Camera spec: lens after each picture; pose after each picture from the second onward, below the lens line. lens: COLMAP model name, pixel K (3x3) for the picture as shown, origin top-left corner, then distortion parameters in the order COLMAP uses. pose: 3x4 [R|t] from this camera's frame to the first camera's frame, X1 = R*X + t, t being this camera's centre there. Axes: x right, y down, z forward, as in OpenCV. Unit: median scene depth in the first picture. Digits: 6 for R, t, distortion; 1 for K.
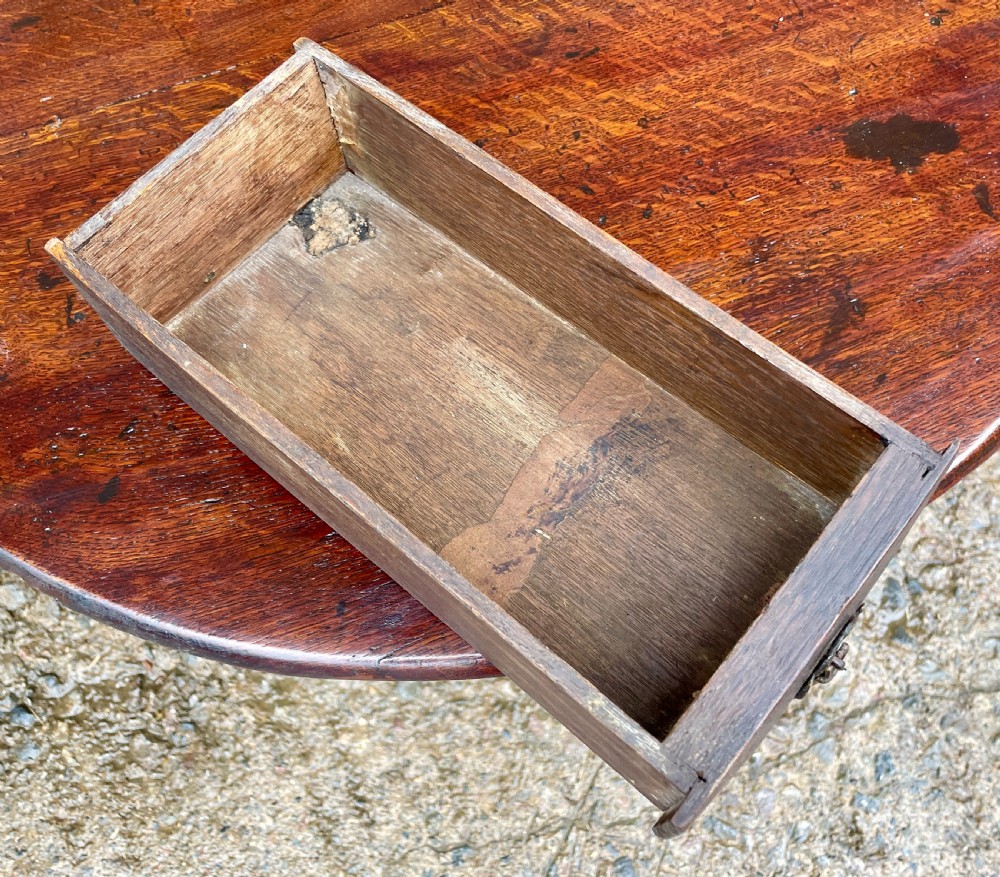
lens RADIAL K [[1012.2, 0, 501.7], [0, 1012.2, 410.9], [0, 0, 1]] dist [0.074631, -0.108535]
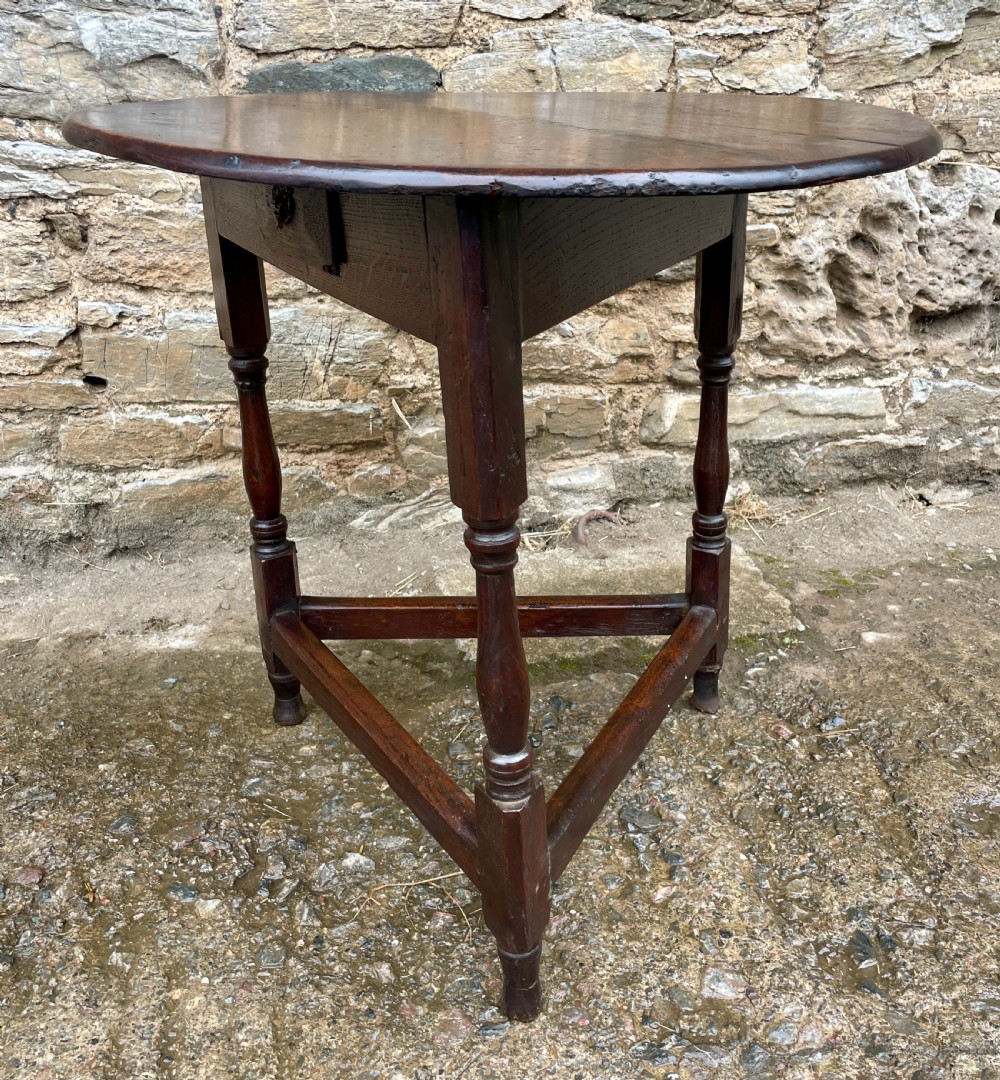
lens RADIAL K [[1115.7, 0, 531.3], [0, 1115.7, 469.5], [0, 0, 1]] dist [0.083519, -0.114012]
pose [[0.984753, 0.120121, -0.125831, 0.192996], [-0.173599, 0.725226, -0.666267, 0.582440], [0.011223, 0.677952, 0.735021, 0.051304]]
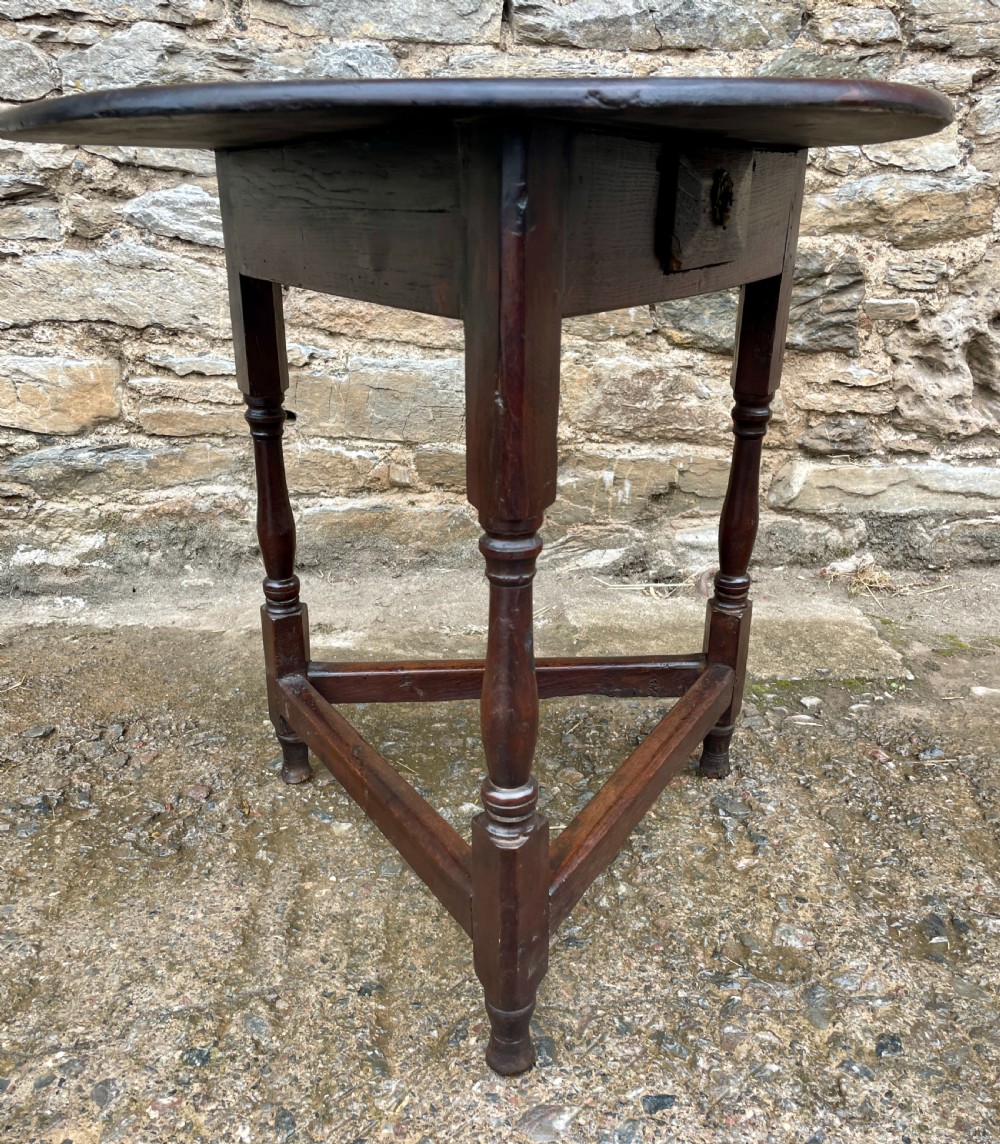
lens RADIAL K [[1037.5, 0, 509.1], [0, 1037.5, 600.3], [0, 0, 1]] dist [0.080896, -0.110808]
pose [[0.939694, 0.188179, -0.285595, 0.254442], [-0.332485, 0.698384, -0.633809, 0.703930], [0.080185, 0.690542, 0.718834, 0.133123]]
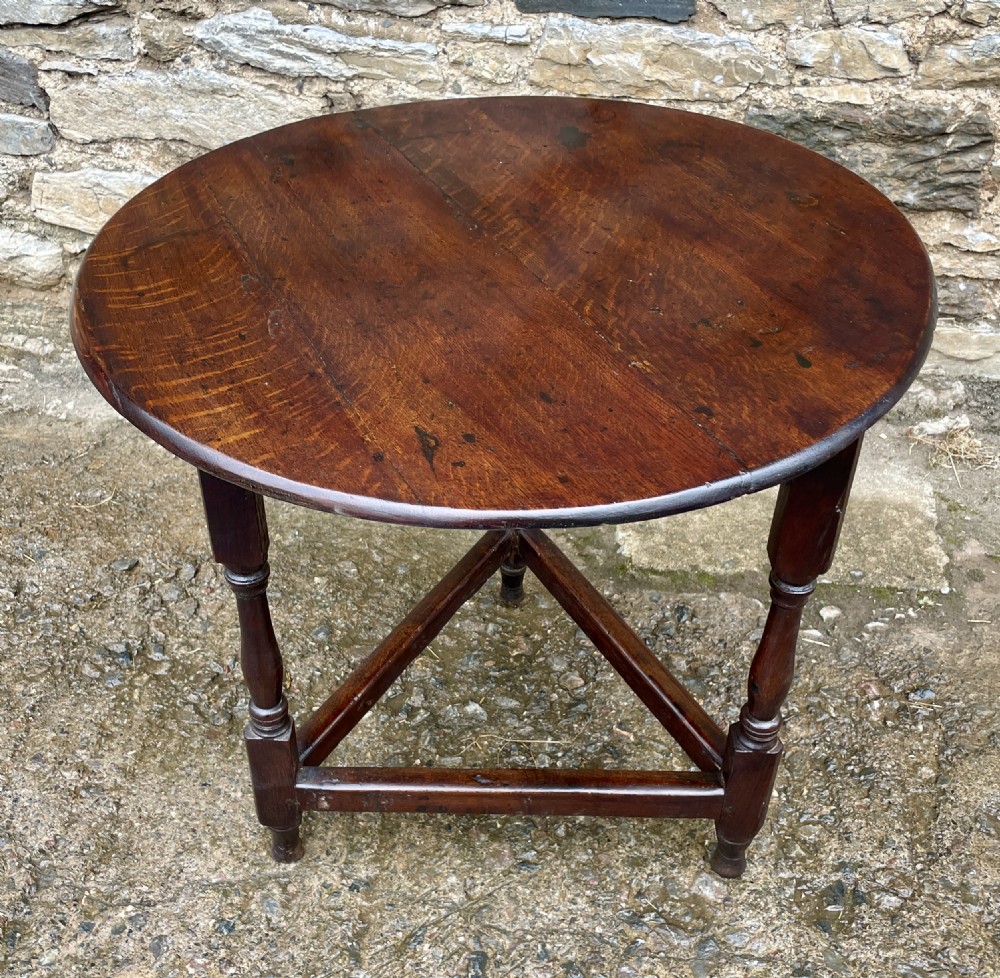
lens RADIAL K [[1211.2, 0, 492.1], [0, 1211.2, 528.9], [0, 0, 1]] dist [0.101831, -0.160623]
pose [[0.863975, 0.367754, -0.343954, 0.387859], [-0.478148, 0.813343, -0.331433, 0.472617], [0.157867, 0.450810, 0.878549, -0.317715]]
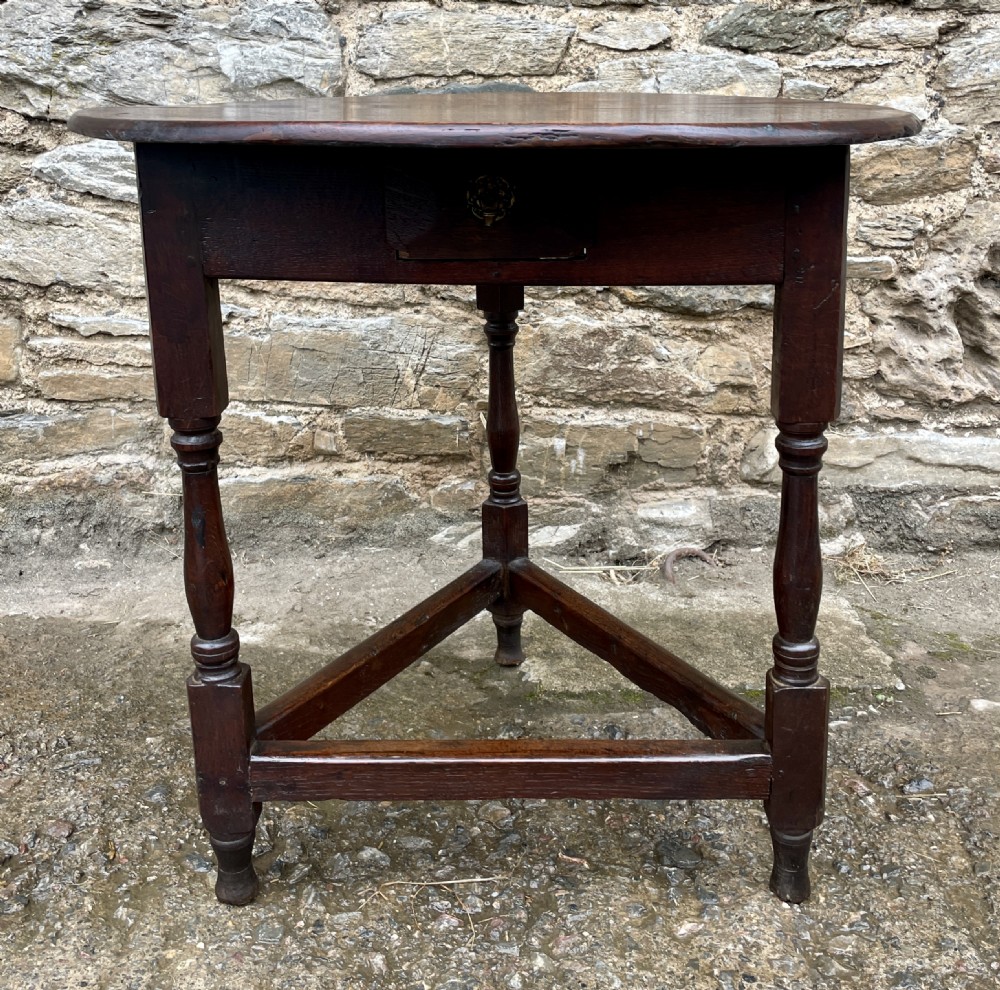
lens RADIAL K [[1193.8, 0, 487.6], [0, 1193.8, 364.6], [0, 0, 1]] dist [0.087304, -0.120203]
pose [[0.935415, 0.146543, -0.321752, 0.326565], [-0.343273, 0.594294, -0.727309, 0.668072], [0.084633, 0.790784, 0.606216, 0.071461]]
